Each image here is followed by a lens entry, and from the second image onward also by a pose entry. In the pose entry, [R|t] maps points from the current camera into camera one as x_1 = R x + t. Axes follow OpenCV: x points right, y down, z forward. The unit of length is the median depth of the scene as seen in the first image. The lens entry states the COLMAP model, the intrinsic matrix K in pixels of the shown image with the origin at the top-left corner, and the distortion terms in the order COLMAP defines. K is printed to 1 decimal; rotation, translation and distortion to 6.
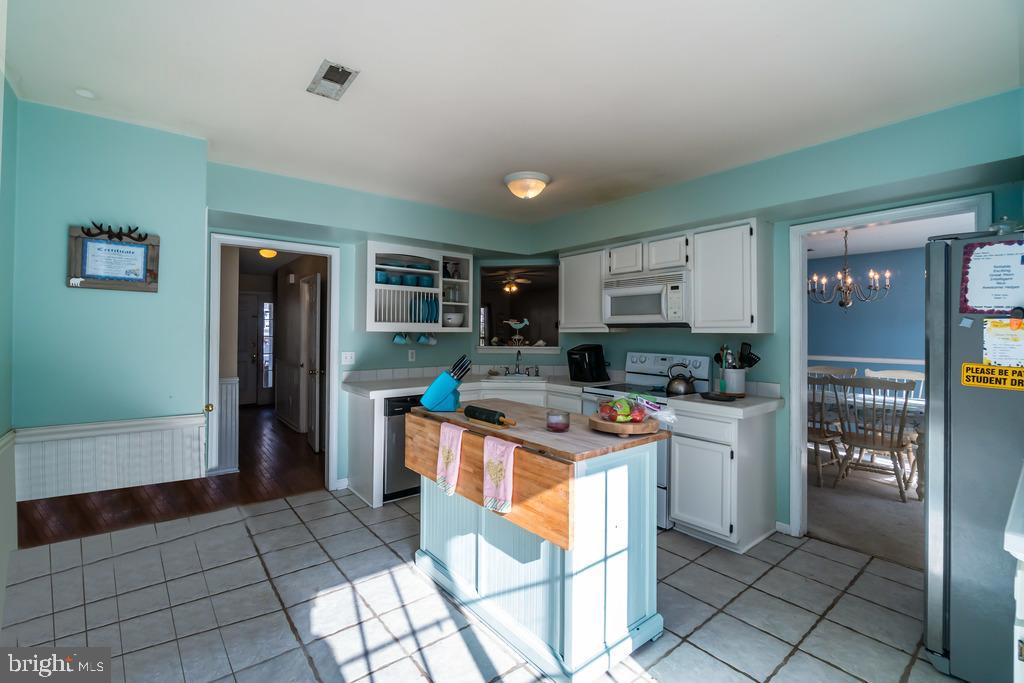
lens RADIAL K [[447.2, 0, 513.0], [0, 447.2, 333.2], [0, 0, 1]] dist [-0.009645, -0.000178]
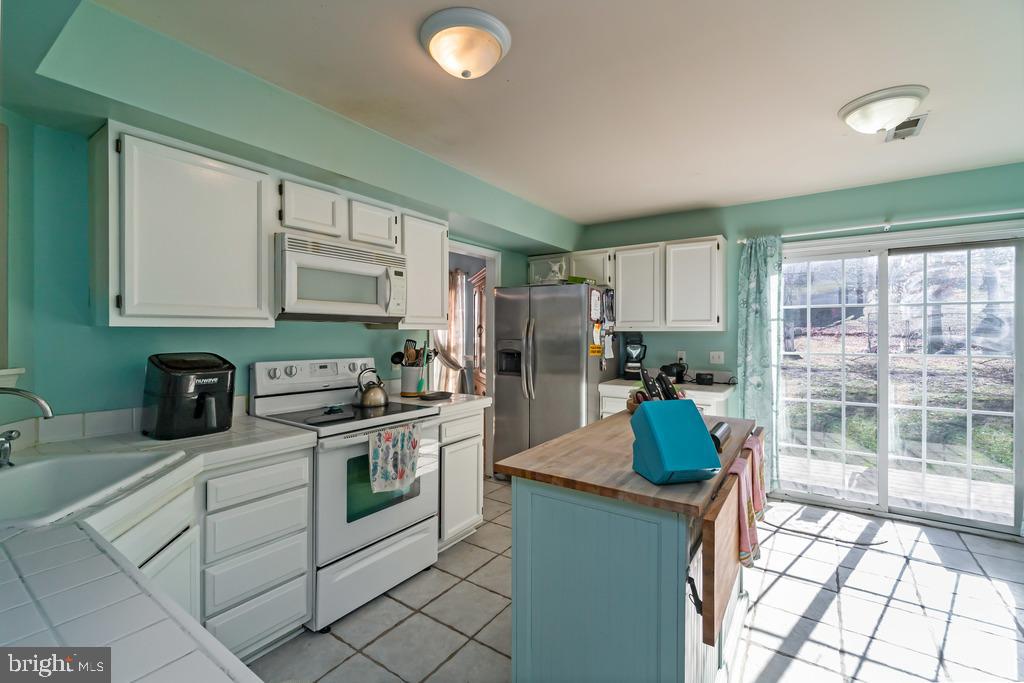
lens RADIAL K [[447.2, 0, 513.0], [0, 447.2, 333.2], [0, 0, 1]] dist [-0.009645, -0.000178]
pose [[-0.282315, -0.006581, 0.959299, -0.443852], [-0.004876, 0.999973, 0.005425, 0.000488], [-0.959309, -0.003146, -0.282340, 0.967784]]
